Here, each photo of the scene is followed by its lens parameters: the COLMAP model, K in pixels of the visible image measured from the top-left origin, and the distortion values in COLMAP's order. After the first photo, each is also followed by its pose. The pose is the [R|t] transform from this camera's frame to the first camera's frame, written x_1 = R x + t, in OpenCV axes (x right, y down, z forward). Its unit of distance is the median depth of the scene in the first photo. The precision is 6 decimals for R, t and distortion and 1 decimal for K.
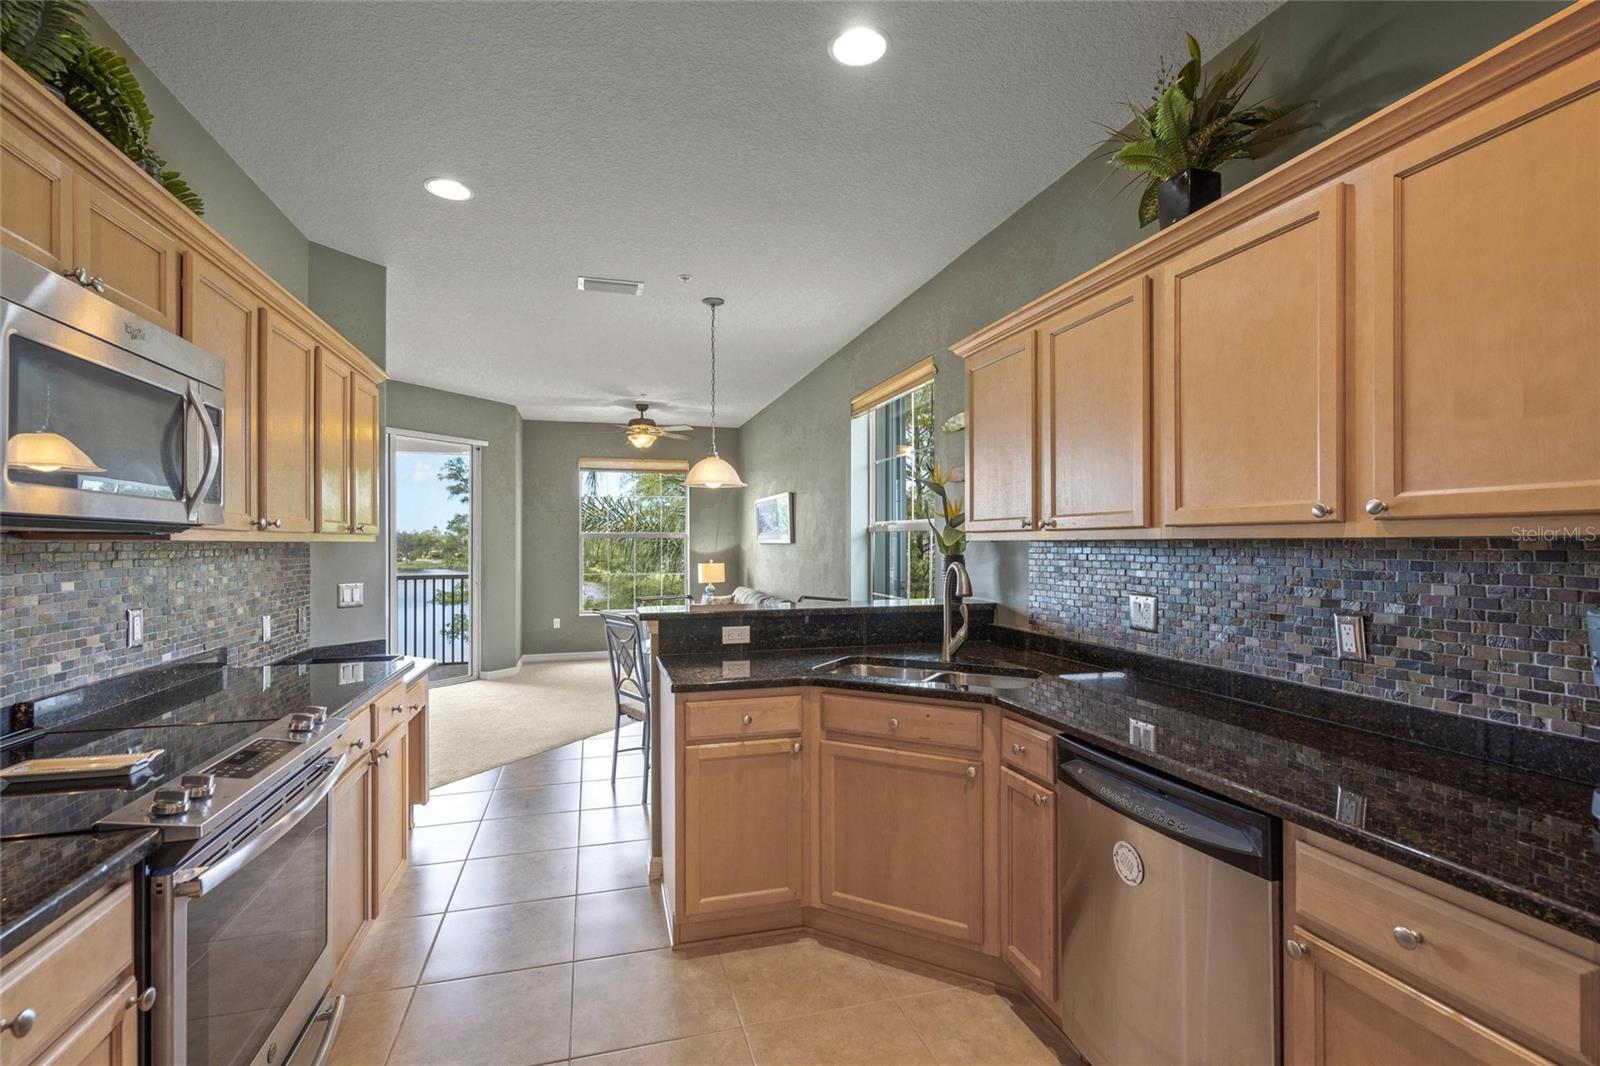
lens RADIAL K [[715.3, 0, 791.6], [0, 715.3, 537.5], [0, 0, 1]] dist [-0.003492, -0.000227]
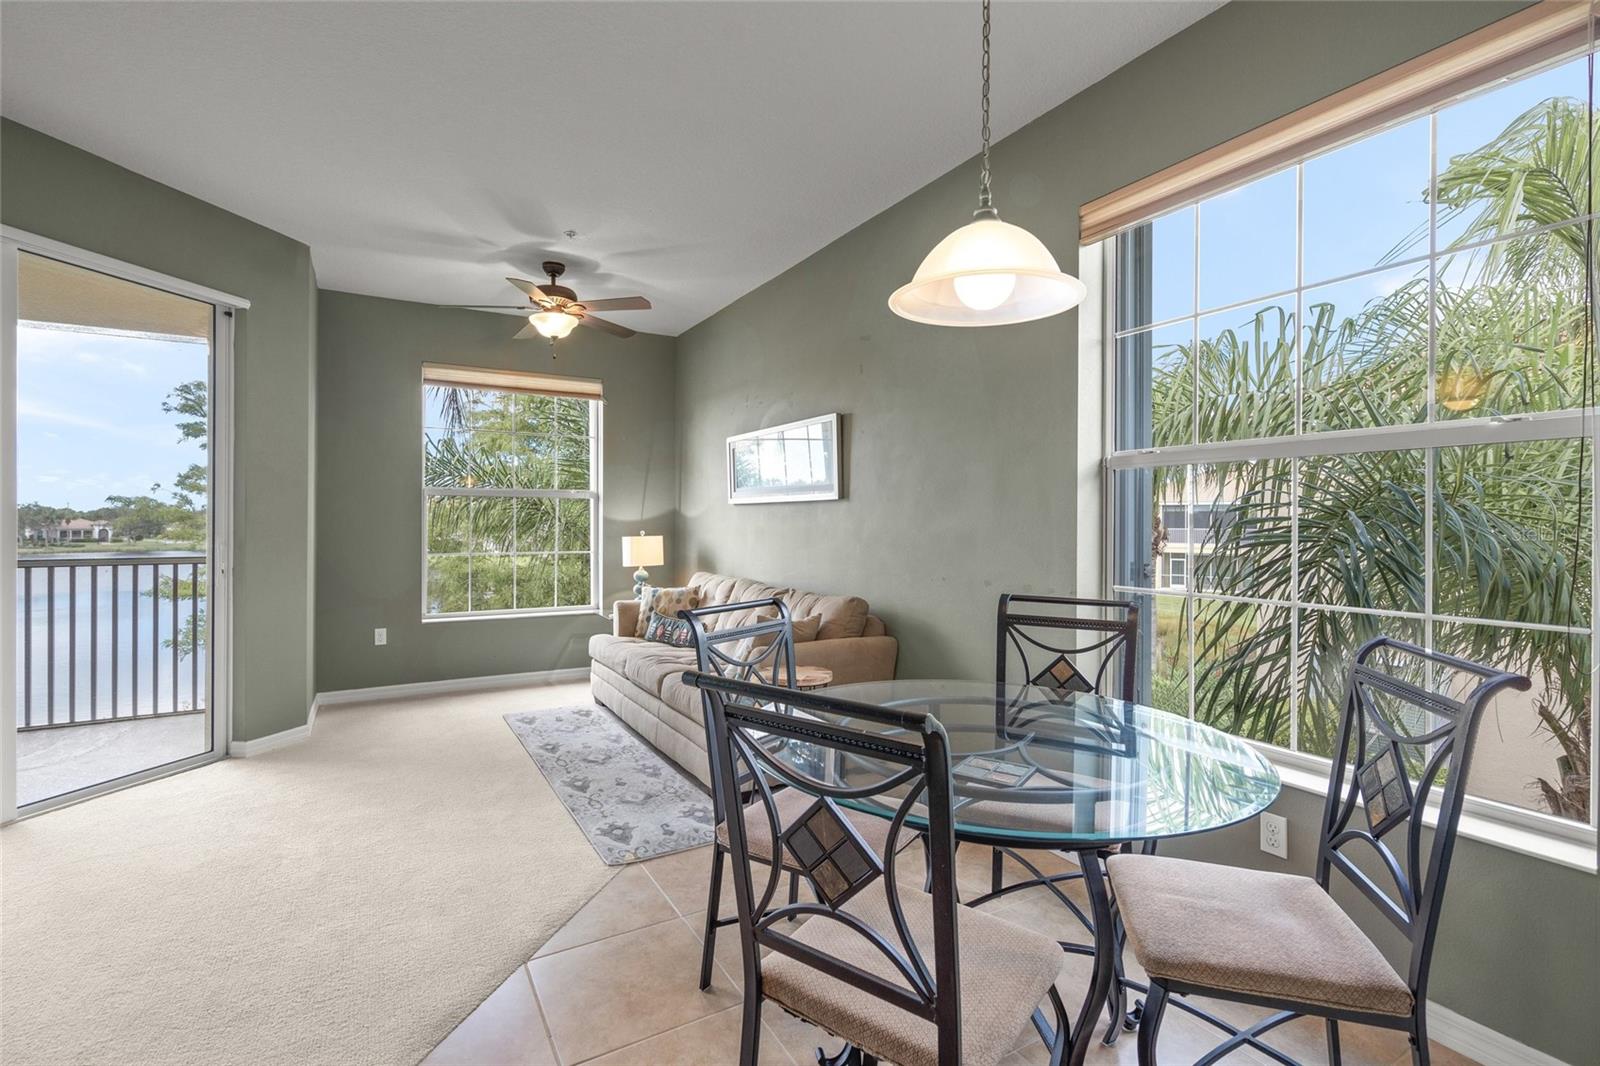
lens RADIAL K [[710.0, 0, 804.3], [0, 710.0, 524.2], [0, 0, 1]] dist [-0.015577, 0.000168]
pose [[0.964257, 0.005716, 0.264907, -0.238223], [-0.007982, 0.999940, 0.007478, 0.030933], [-0.264848, -0.009325, 0.964245, 0.559578]]
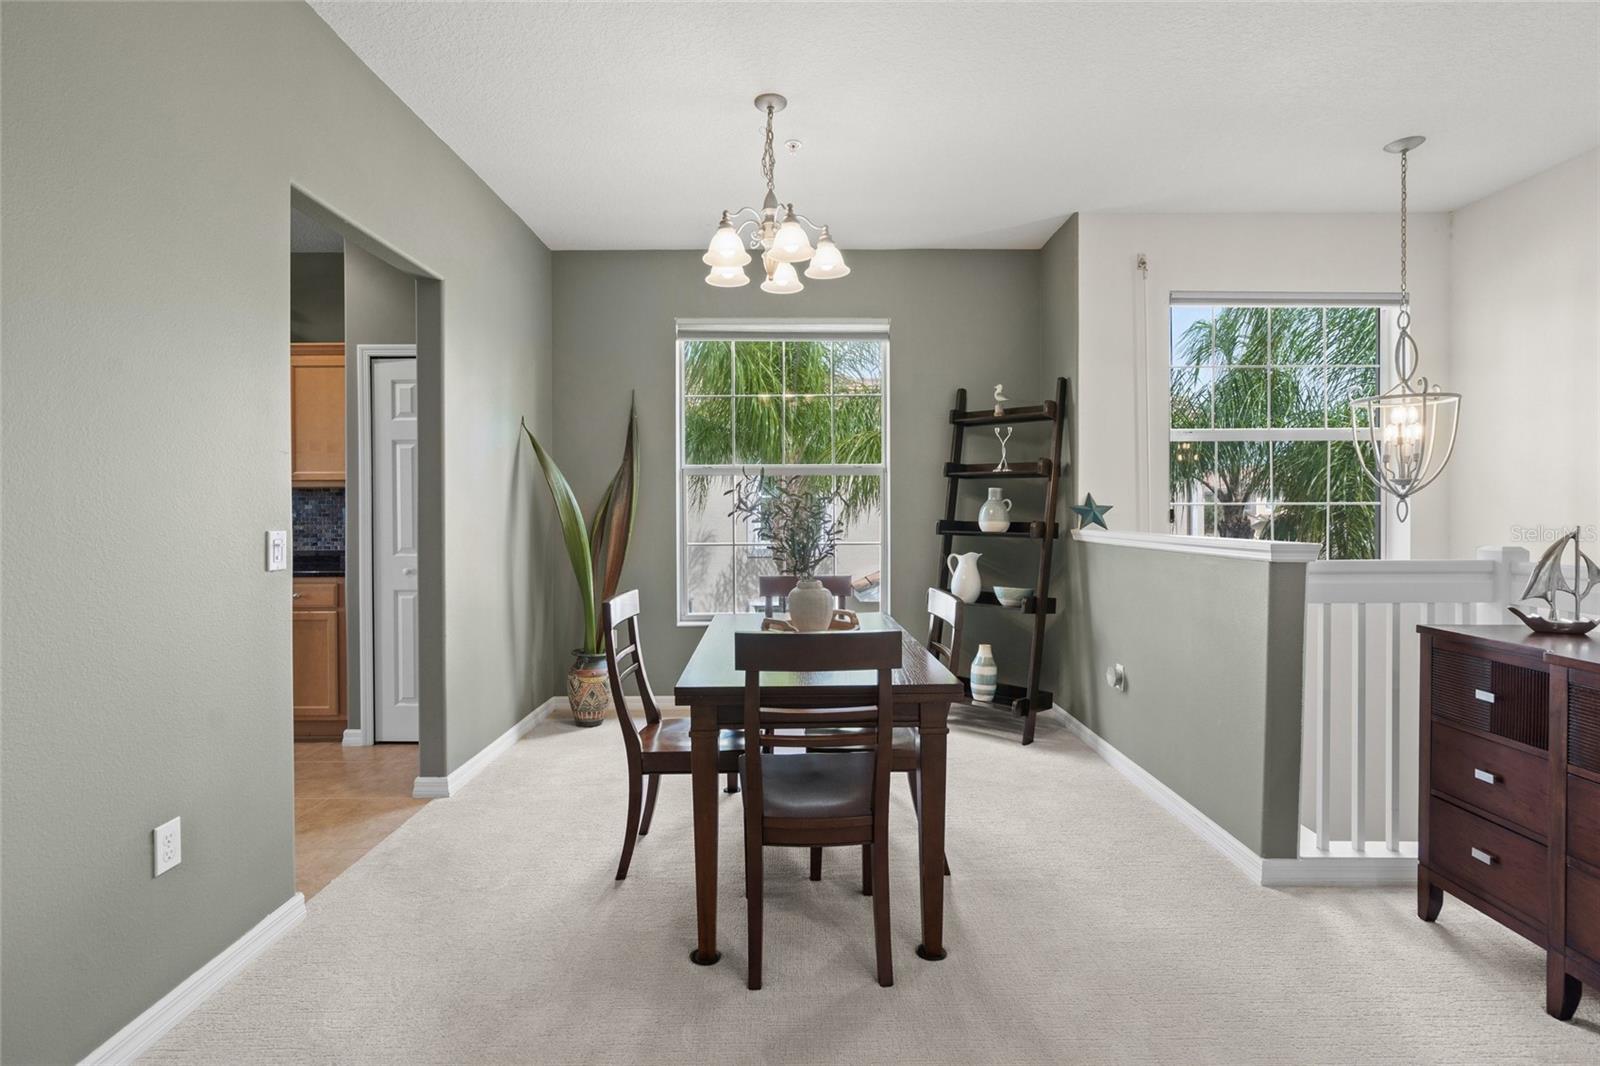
lens RADIAL K [[732.4, 0, 805.6], [0, 732.4, 514.2], [0, 0, 1]] dist [0.001988, -0.000091]
pose [[0.259254, -0.005818, 0.965792, -0.406763], [-0.005618, 0.999956, 0.007532, 0.020952], [-0.965793, -0.007379, 0.259210, -0.487250]]
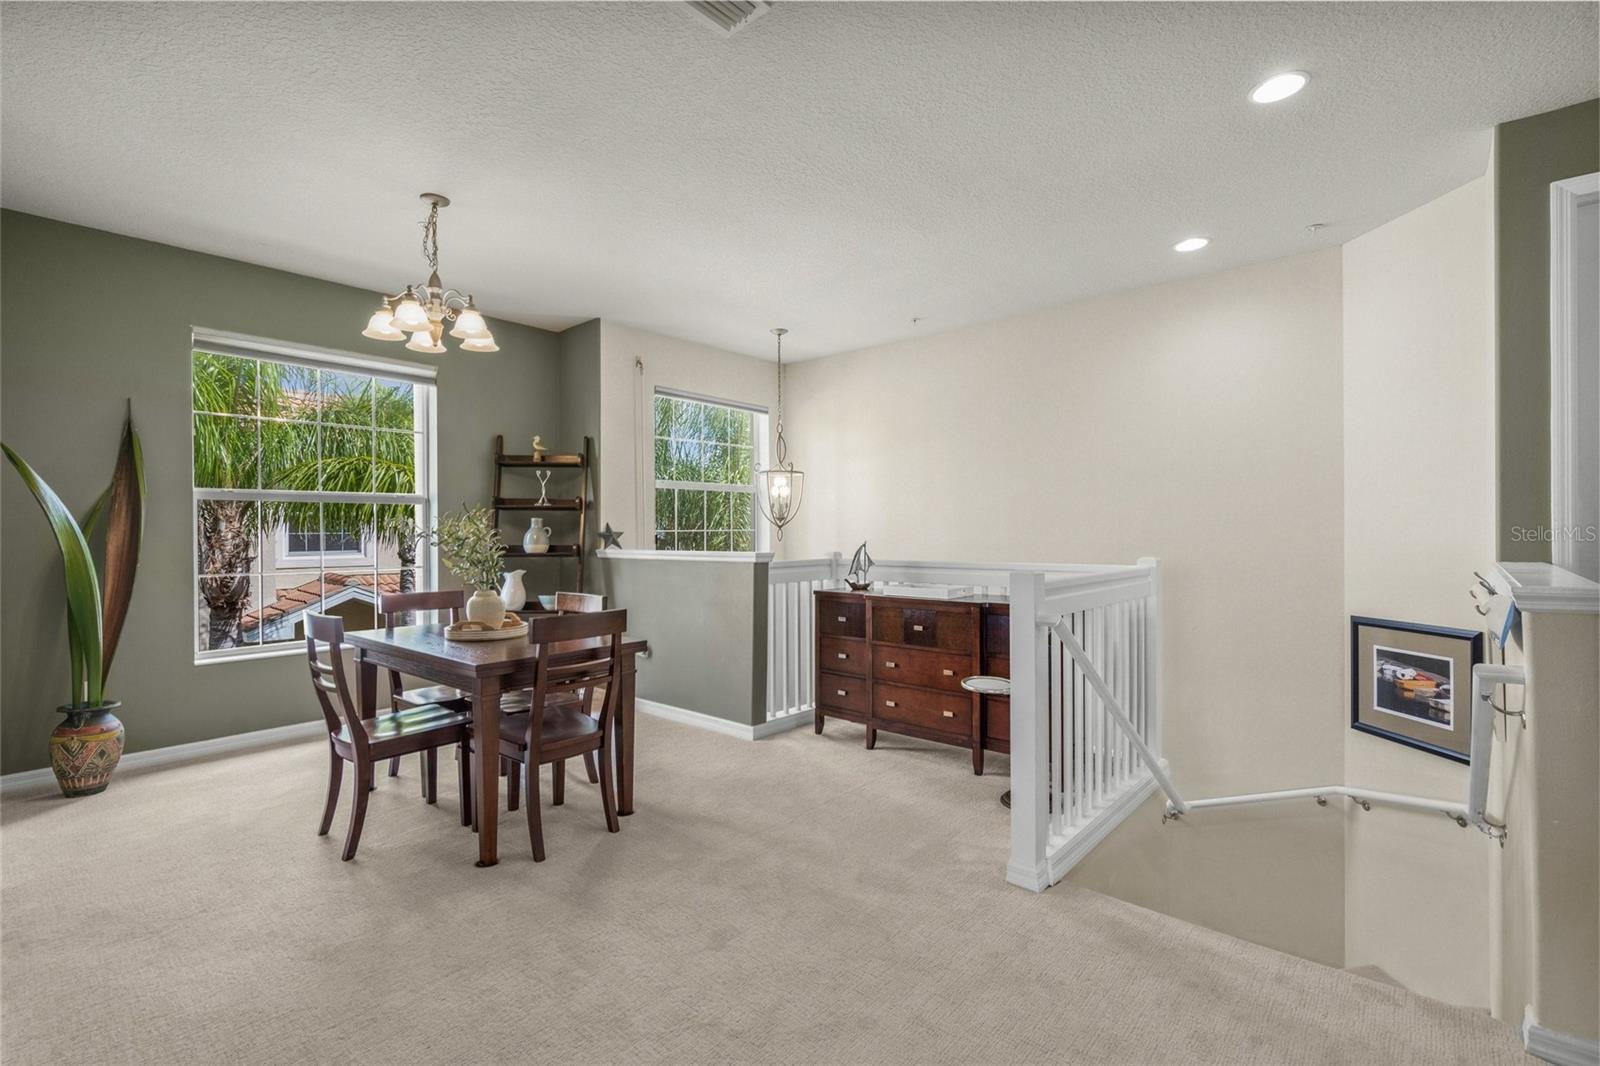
lens RADIAL K [[715.3, 0, 791.6], [0, 715.3, 537.5], [0, 0, 1]] dist [-0.003492, -0.000227]
pose [[-0.539709, -0.001069, 0.841851, -0.601362], [0.000203, 0.999999, 0.001400, 0.022625], [-0.841852, 0.000927, -0.539708, -0.241356]]
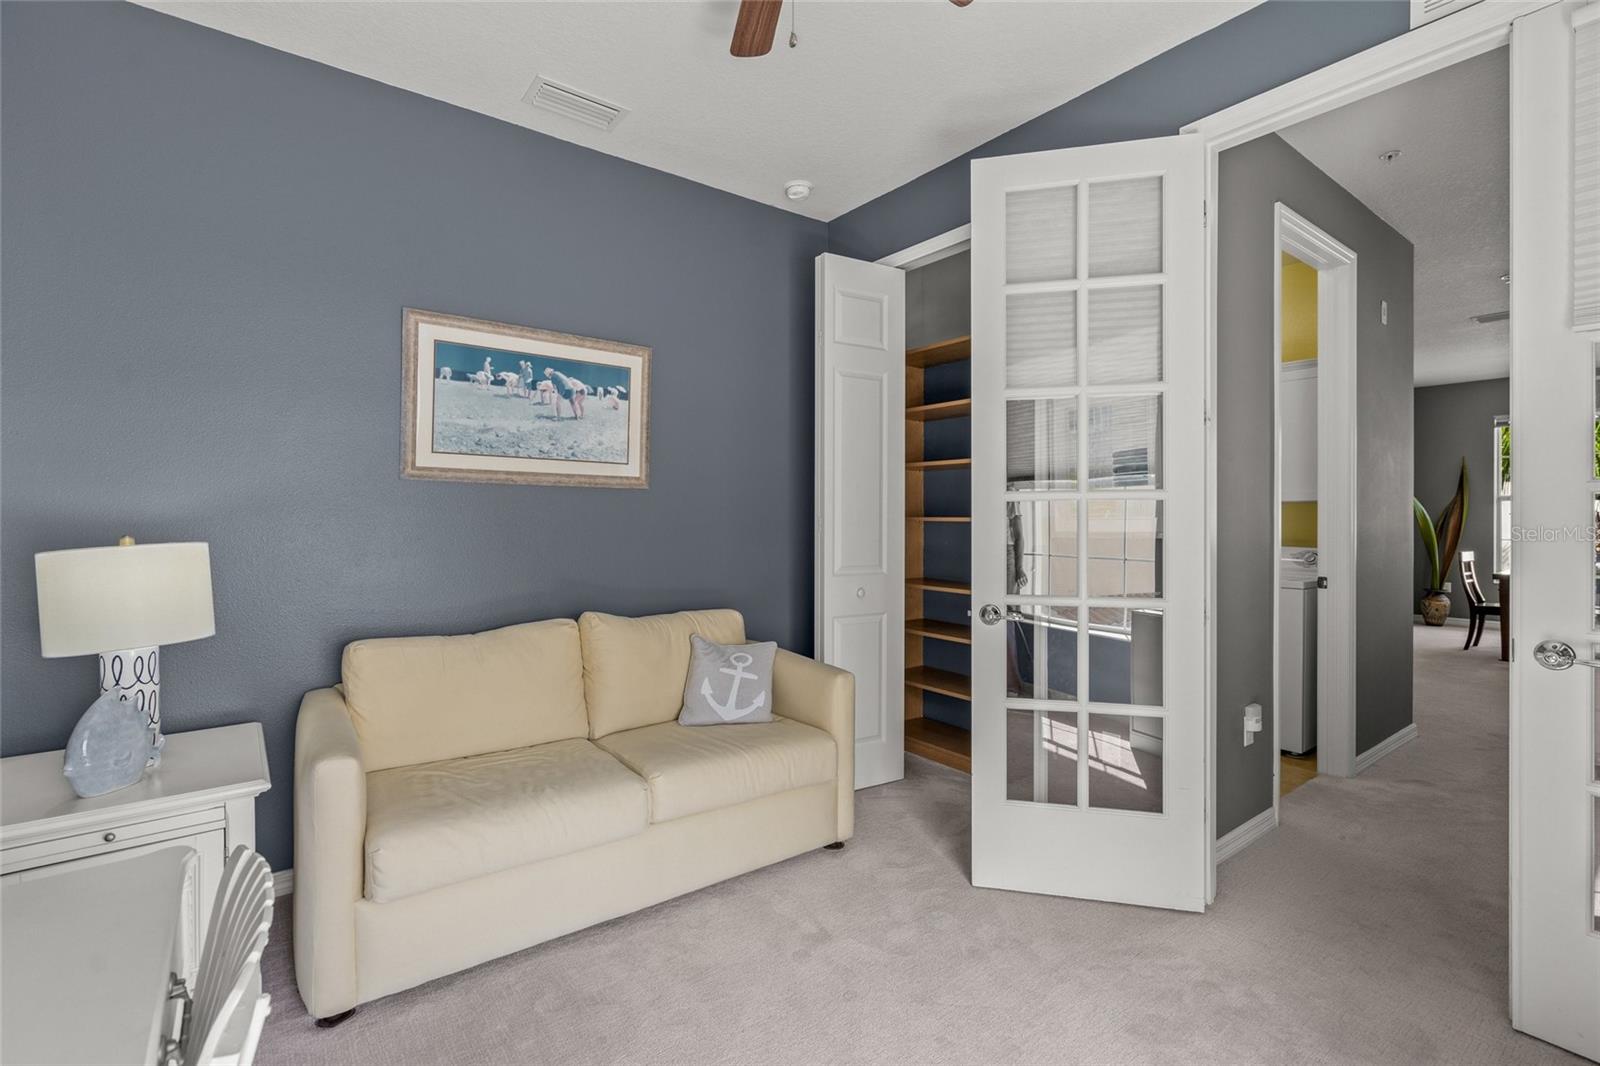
lens RADIAL K [[728.7, 0, 802.6], [0, 728.7, 519.7], [0, 0, 1]] dist [0.000047, 0.000156]
pose [[0.931140, 0.003431, 0.364647, -1.586918], [-0.006851, 0.999944, 0.008086, 0.019819], [-0.364598, -0.010028, 0.931111, -1.042238]]
